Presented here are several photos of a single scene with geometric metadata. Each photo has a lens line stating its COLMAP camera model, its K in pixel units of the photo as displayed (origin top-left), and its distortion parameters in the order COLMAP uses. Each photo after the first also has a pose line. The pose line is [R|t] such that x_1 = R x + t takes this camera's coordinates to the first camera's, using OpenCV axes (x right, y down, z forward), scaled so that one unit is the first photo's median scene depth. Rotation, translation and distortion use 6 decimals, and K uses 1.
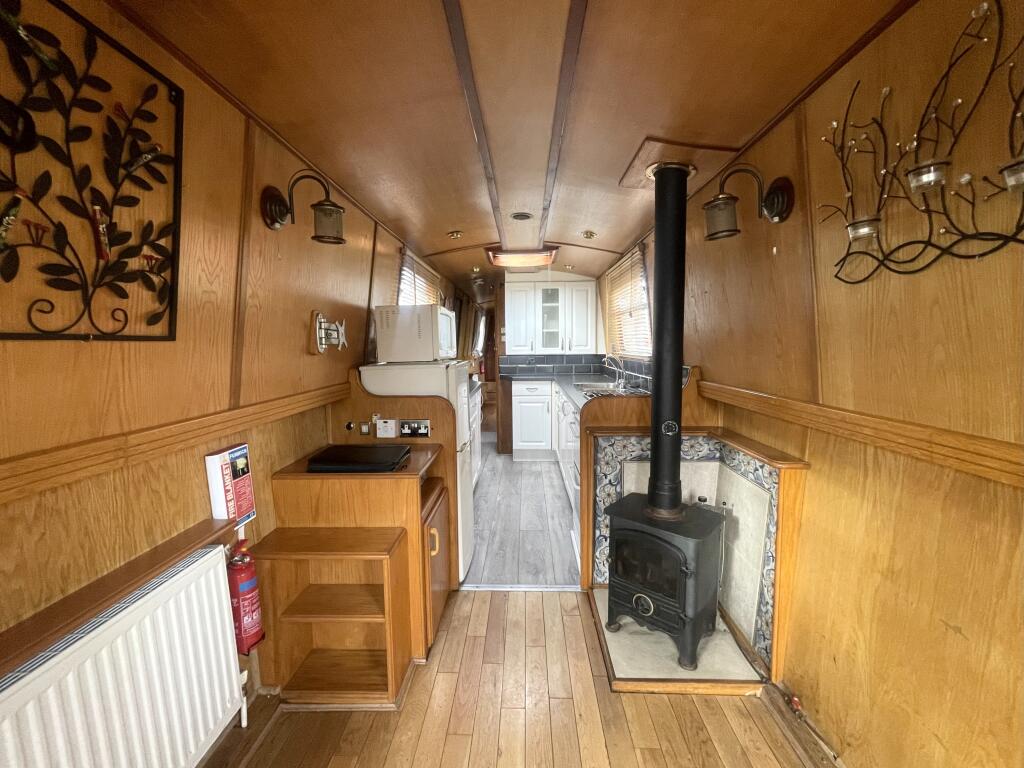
lens RADIAL K [[412.5, 0, 512.2], [0, 412.5, 392.3], [0, 0, 1]] dist [-0.002292, -0.000107]
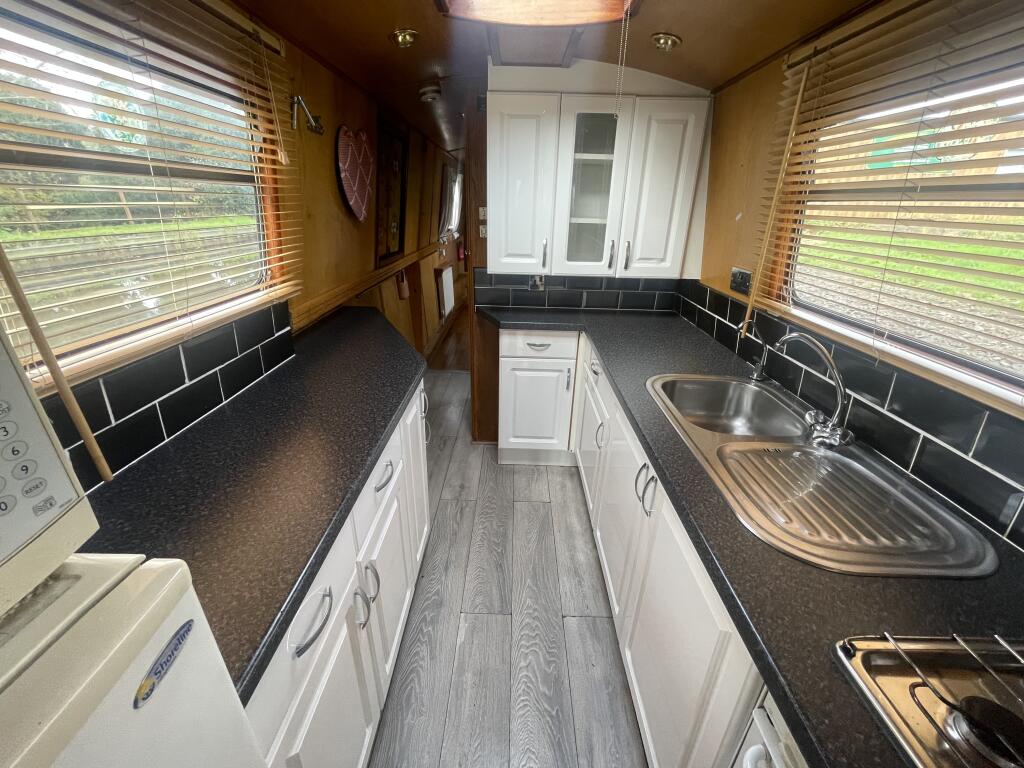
lens RADIAL K [[412.5, 0, 512.5], [0, 412.5, 385.7], [0, 0, 1]] dist [-0.002292, -0.000107]
pose [[0.999162, 0.024705, 0.032636, 0.000888], [-0.033152, 0.956083, 0.291216, -0.108312], [-0.024008, -0.292054, 0.956100, 0.530717]]
